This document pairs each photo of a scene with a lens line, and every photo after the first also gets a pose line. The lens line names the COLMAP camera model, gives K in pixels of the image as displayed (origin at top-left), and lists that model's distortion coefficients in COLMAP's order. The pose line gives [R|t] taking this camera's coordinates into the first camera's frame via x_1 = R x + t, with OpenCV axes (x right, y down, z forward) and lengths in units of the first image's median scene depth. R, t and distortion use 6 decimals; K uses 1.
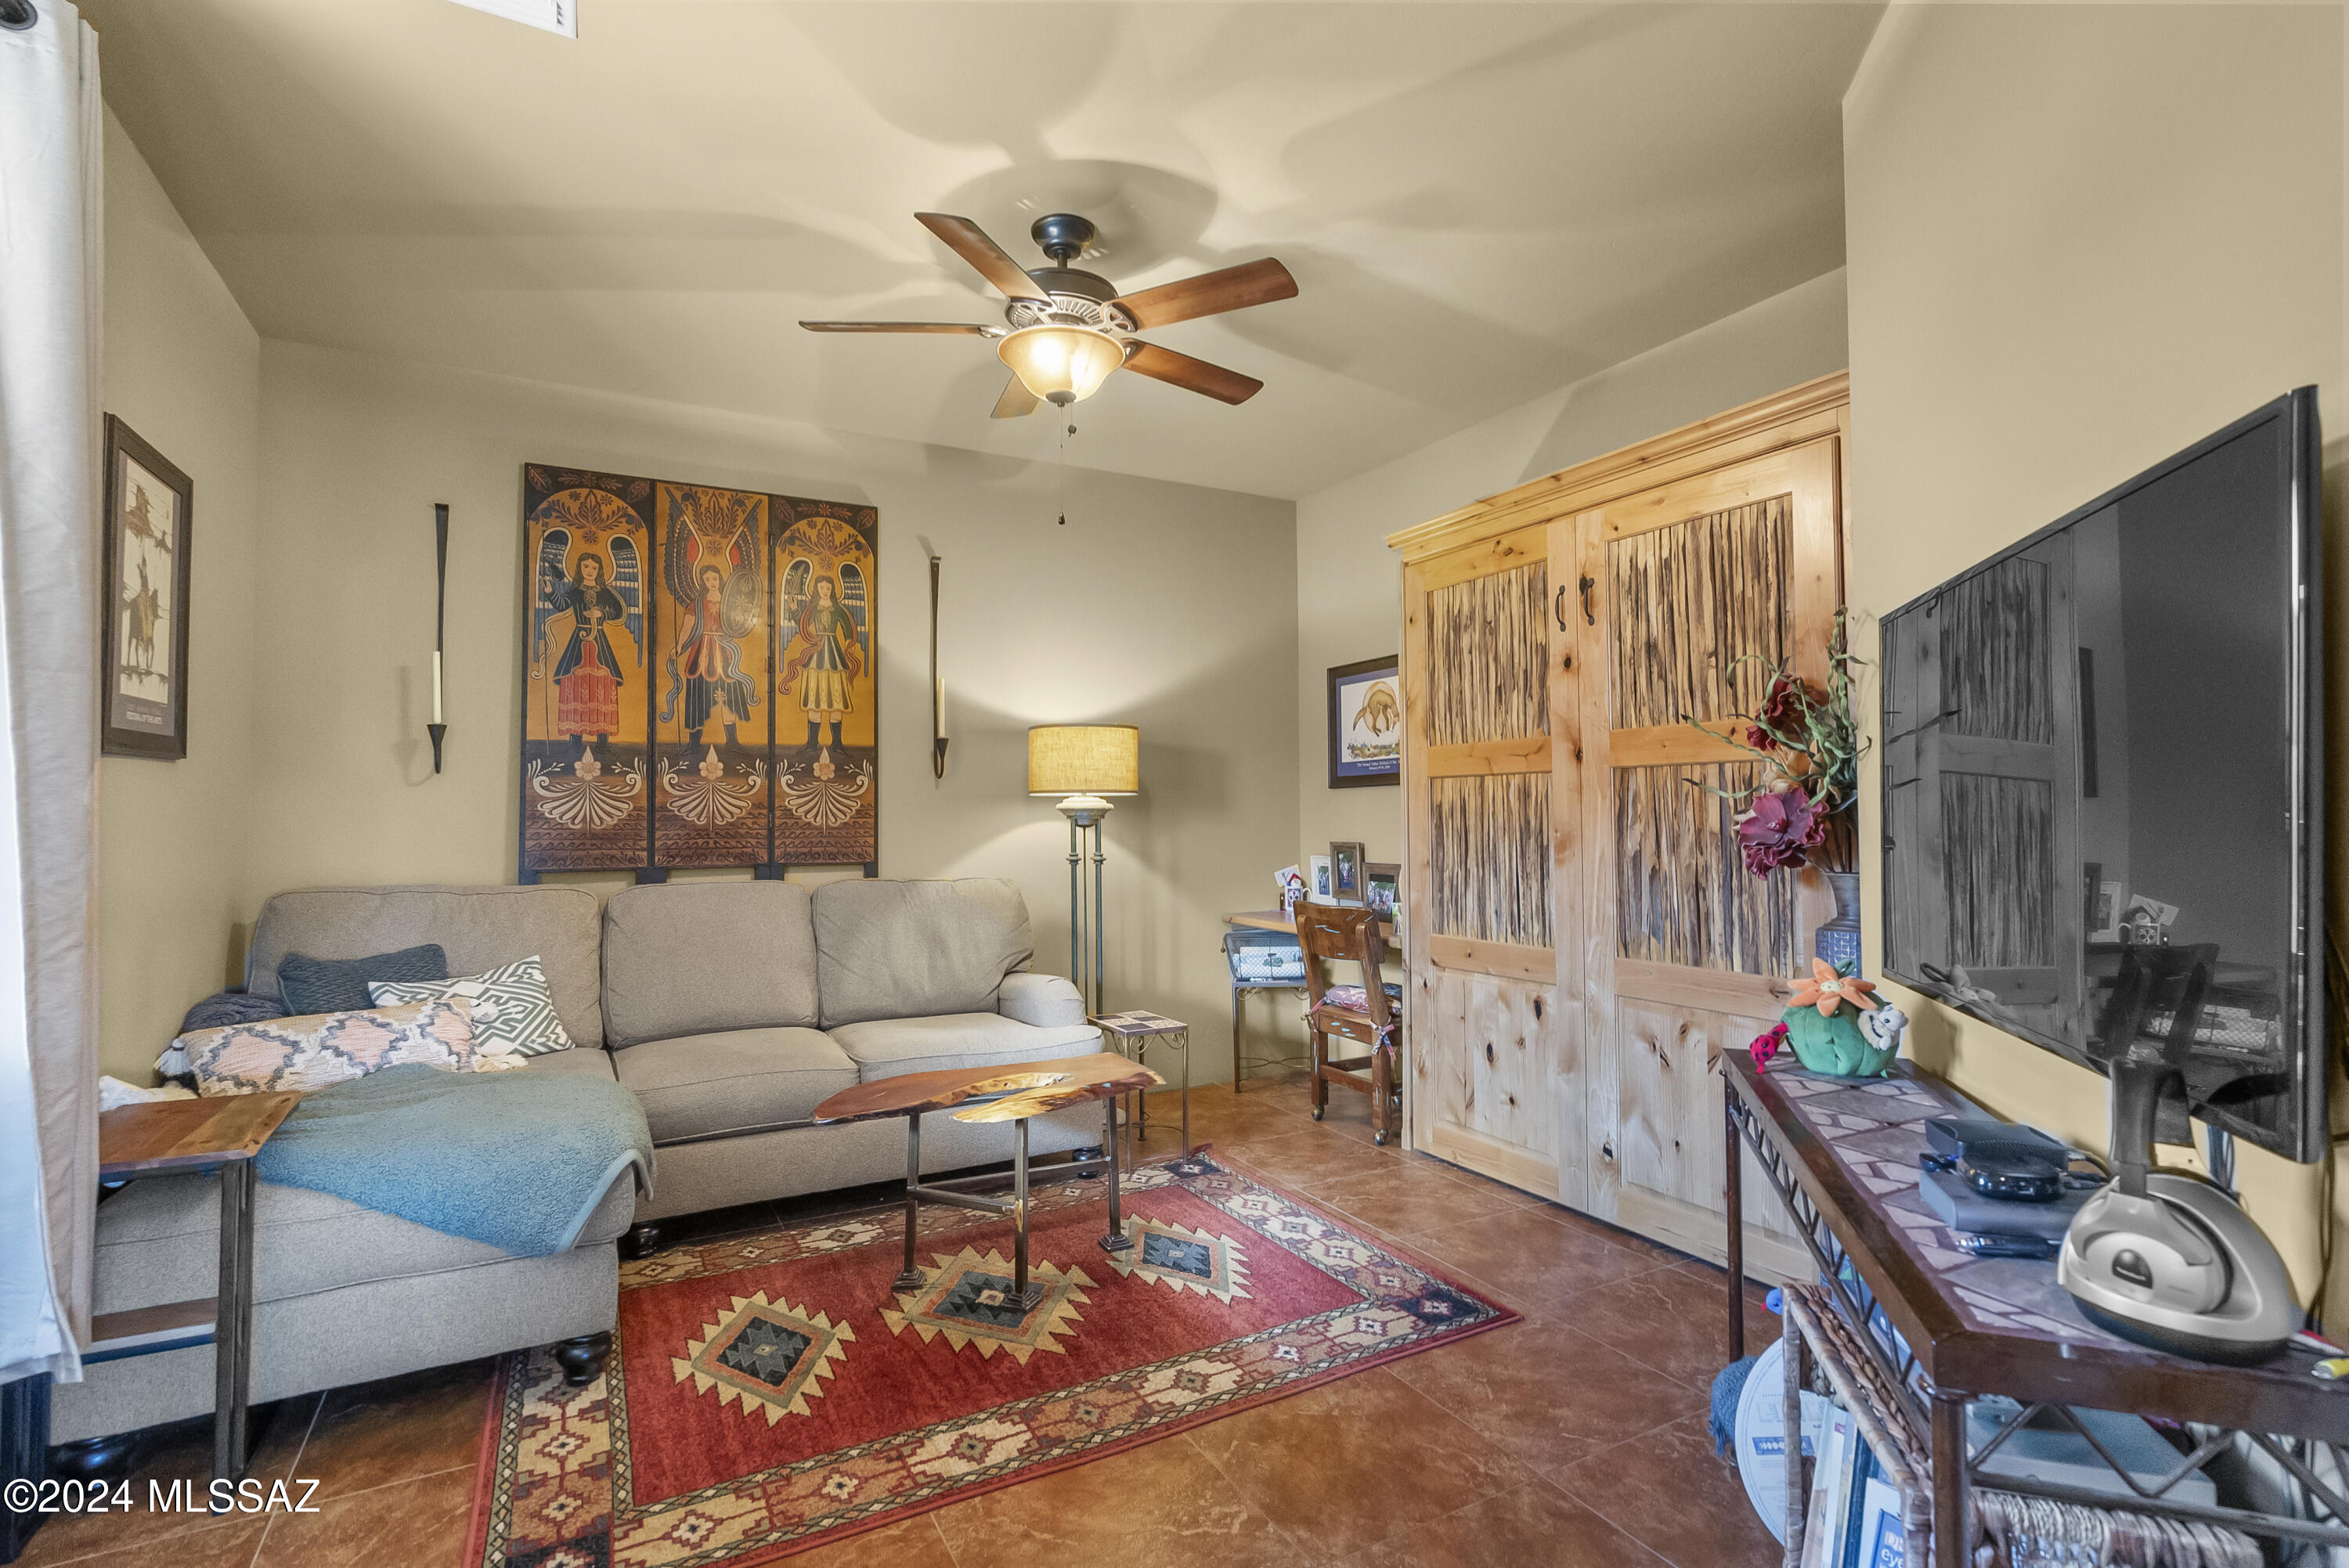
lens RADIAL K [[1091.8, 0, 1173.5], [0, 1091.8, 786.8], [0, 0, 1]] dist [-0.003235, 0.000864]
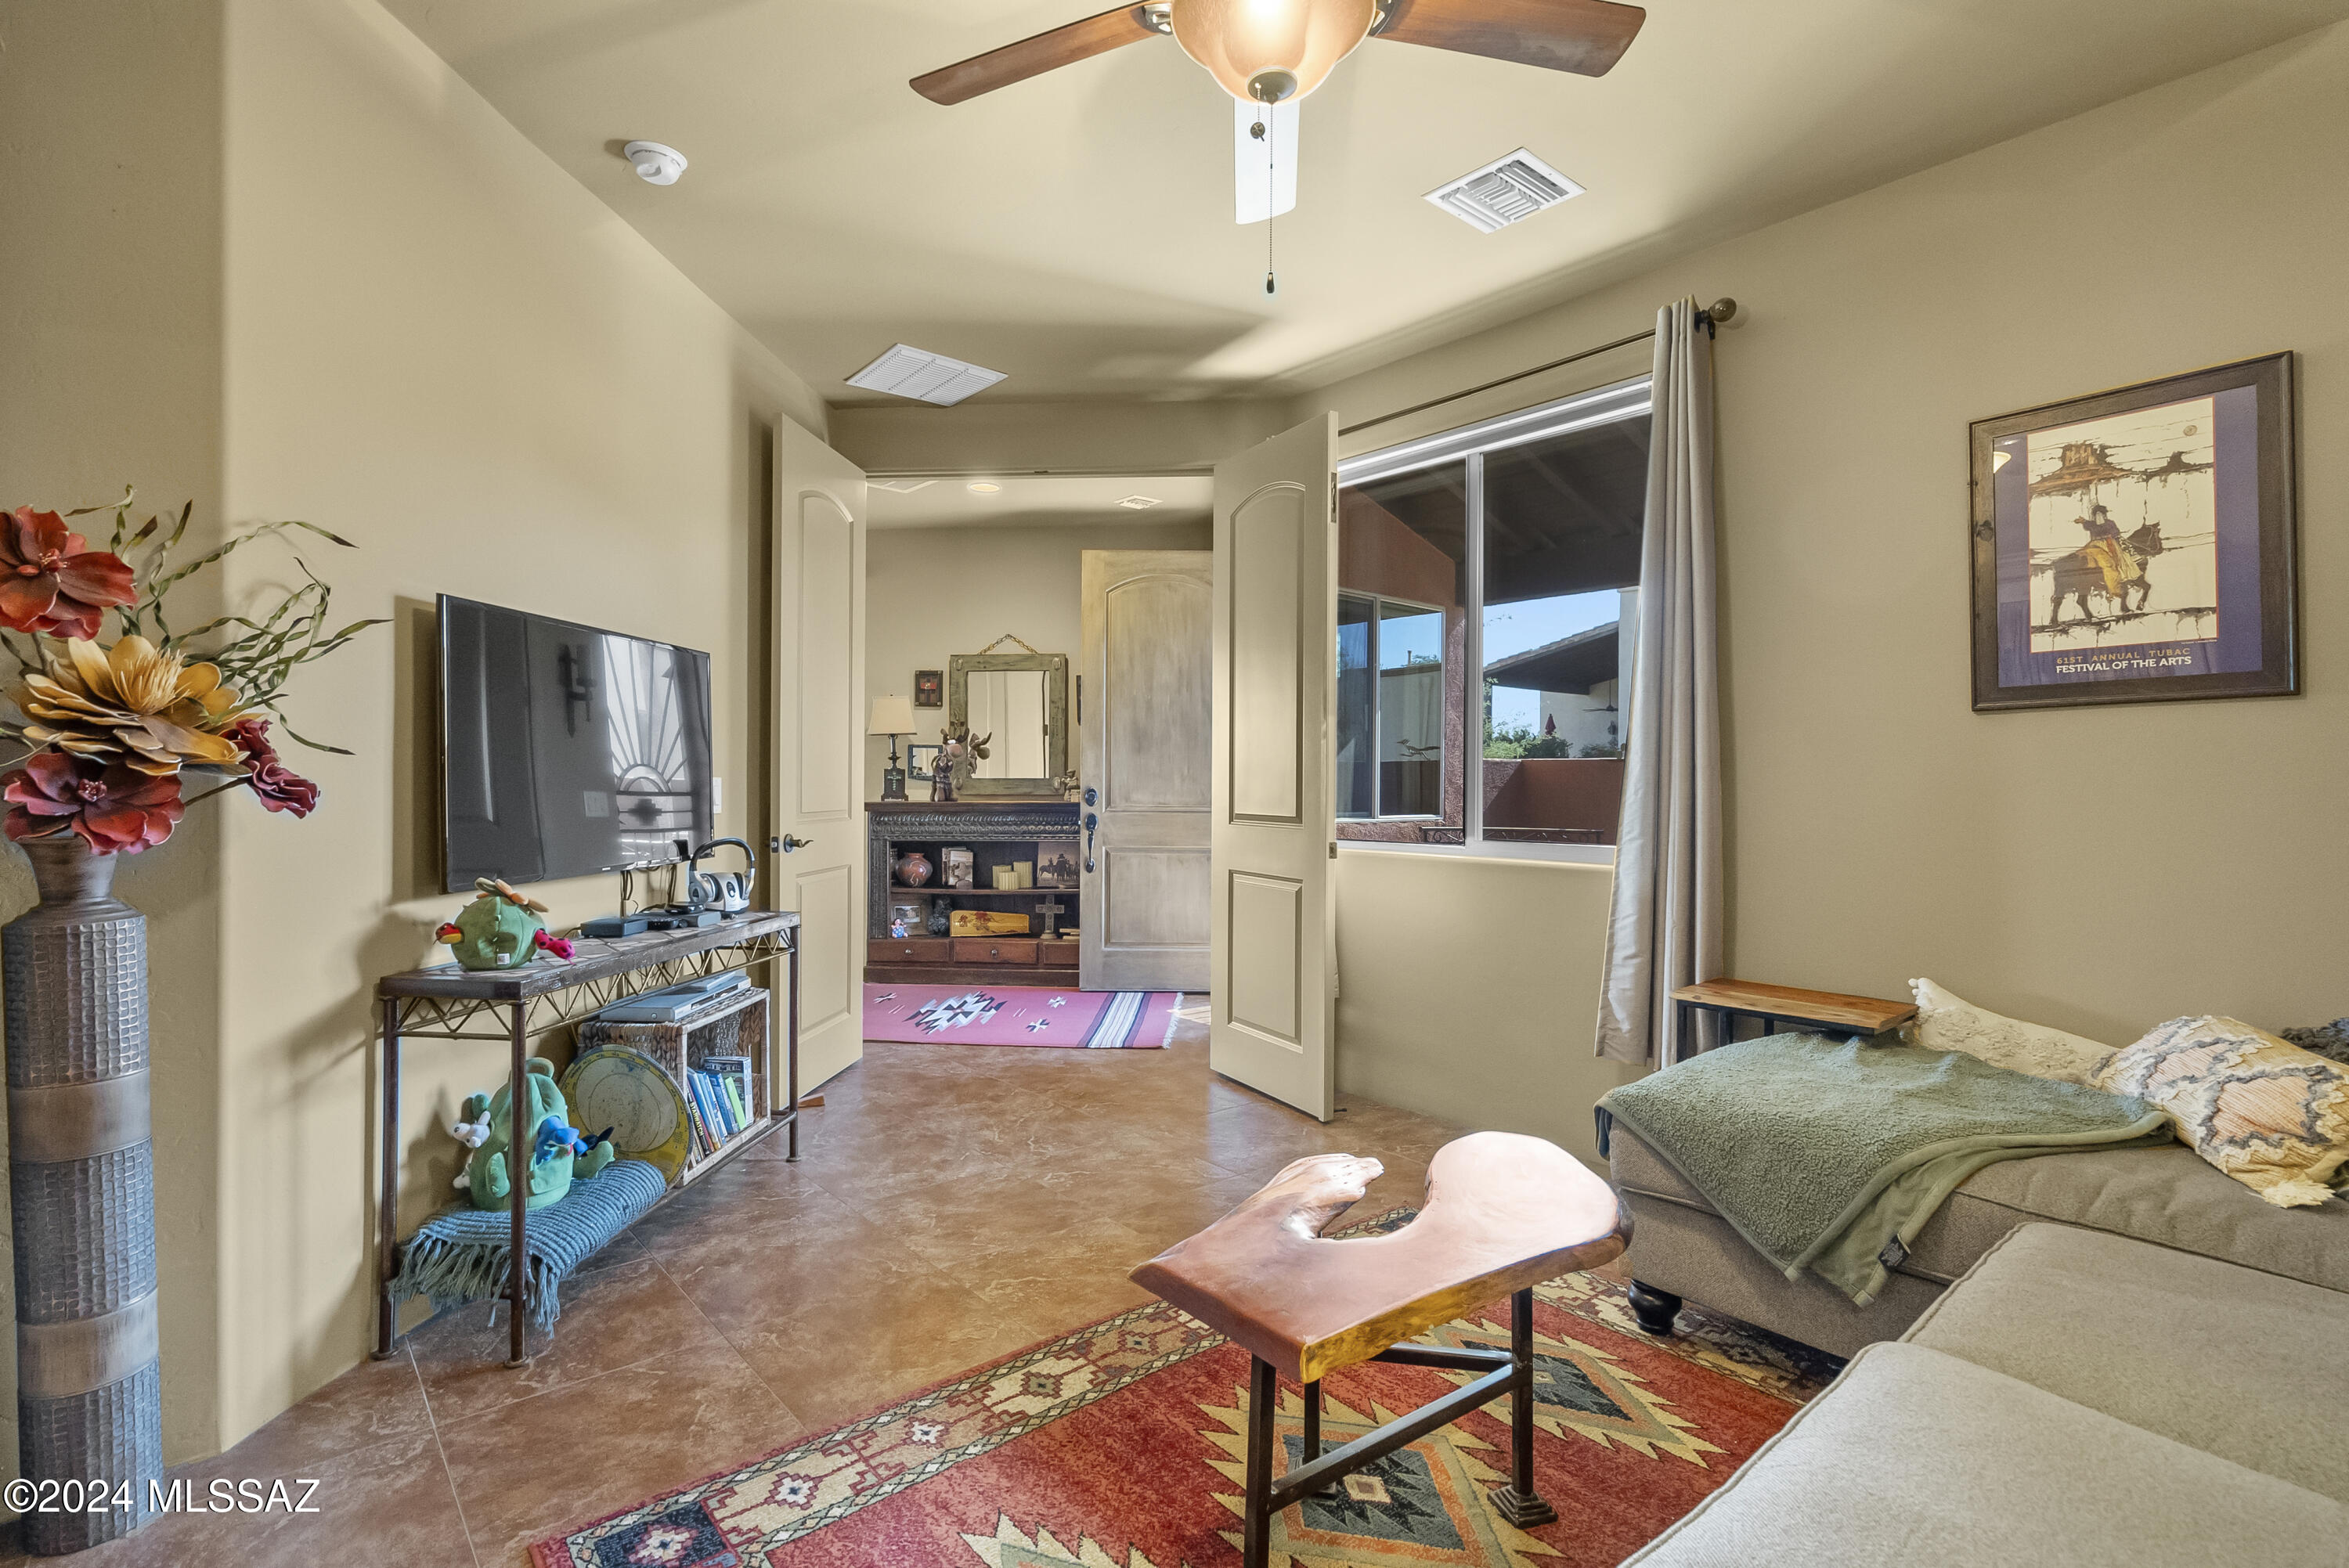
lens RADIAL K [[1091.8, 0, 1165.3], [0, 1091.8, 785.9], [0, 0, 1]] dist [-0.003235, 0.000864]
pose [[-0.978507, -0.001695, -0.206206, 0.100490], [0.002176, 0.999826, -0.018545, 0.065026], [0.206201, -0.018595, -0.978333, 1.865055]]
